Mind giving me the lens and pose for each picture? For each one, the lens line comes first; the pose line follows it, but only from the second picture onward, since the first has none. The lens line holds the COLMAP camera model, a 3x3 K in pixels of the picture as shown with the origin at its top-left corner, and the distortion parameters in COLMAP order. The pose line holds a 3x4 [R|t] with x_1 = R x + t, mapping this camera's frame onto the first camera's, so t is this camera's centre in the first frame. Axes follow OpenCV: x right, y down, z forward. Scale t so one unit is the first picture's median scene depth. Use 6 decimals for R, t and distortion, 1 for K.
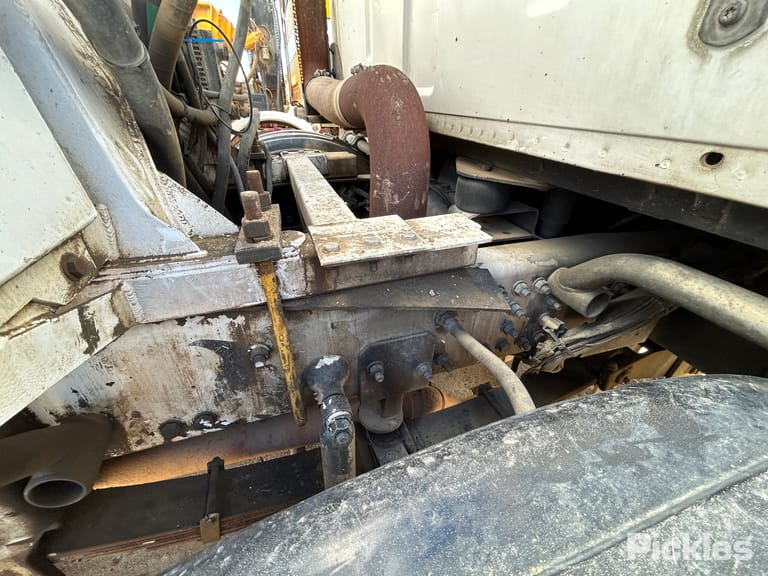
lens RADIAL K [[309.2, 0, 384.0], [0, 309.2, 288.0], [0, 0, 1]] dist [-0.002550, 0.000462]
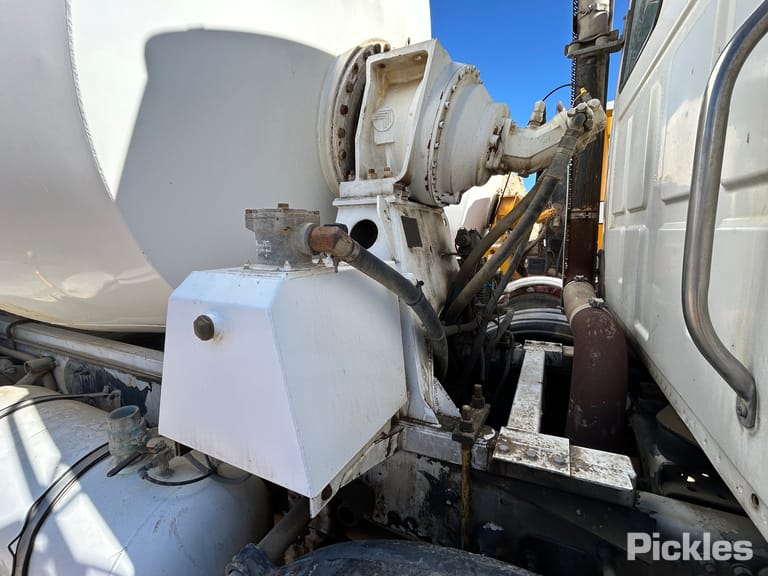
lens RADIAL K [[358.8, 0, 379.8], [0, 358.8, 286.2], [0, 0, 1]] dist [-0.000110, 0.000011]
pose [[0.711258, 0.081609, -0.698178, 0.581890], [-0.350241, 0.902310, -0.251333, -0.183329], [0.609462, 0.423293, 0.670358, -0.994895]]
